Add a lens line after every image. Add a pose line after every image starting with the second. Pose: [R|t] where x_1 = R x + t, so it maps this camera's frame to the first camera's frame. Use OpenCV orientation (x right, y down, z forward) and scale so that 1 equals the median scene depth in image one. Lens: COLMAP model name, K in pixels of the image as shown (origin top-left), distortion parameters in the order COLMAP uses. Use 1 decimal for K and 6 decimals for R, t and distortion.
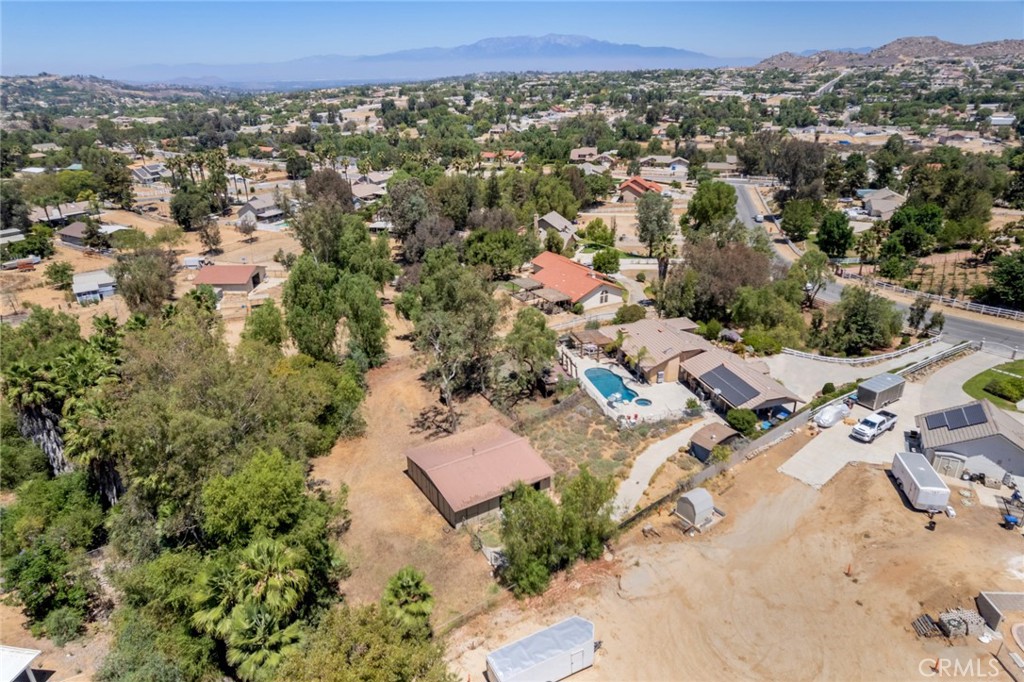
lens RADIAL K [[657.3, 0, 512.0], [0, 657.3, 341.0], [0, 0, 1]] dist [-0.072994, 0.056854]
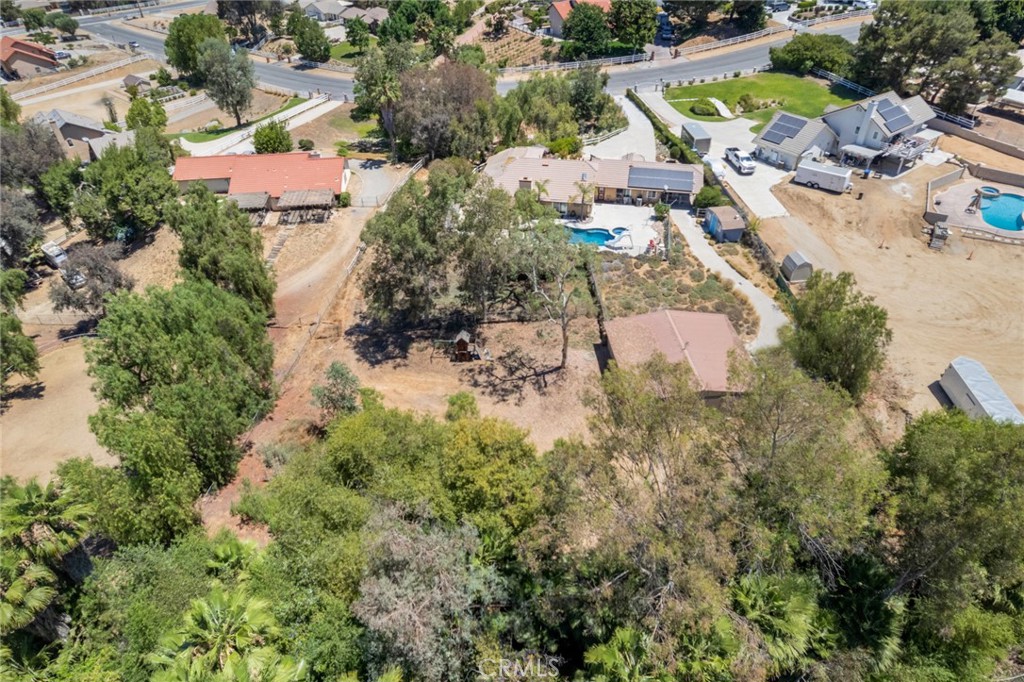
lens RADIAL K [[657.3, 0, 512.0], [0, 657.3, 341.0], [0, 0, 1]] dist [-0.072994, 0.056854]
pose [[0.458076, -0.543043, 0.703754, -0.696745], [0.367434, 0.836575, 0.406368, -0.243854], [-0.809419, 0.072436, 0.582747, 0.614289]]
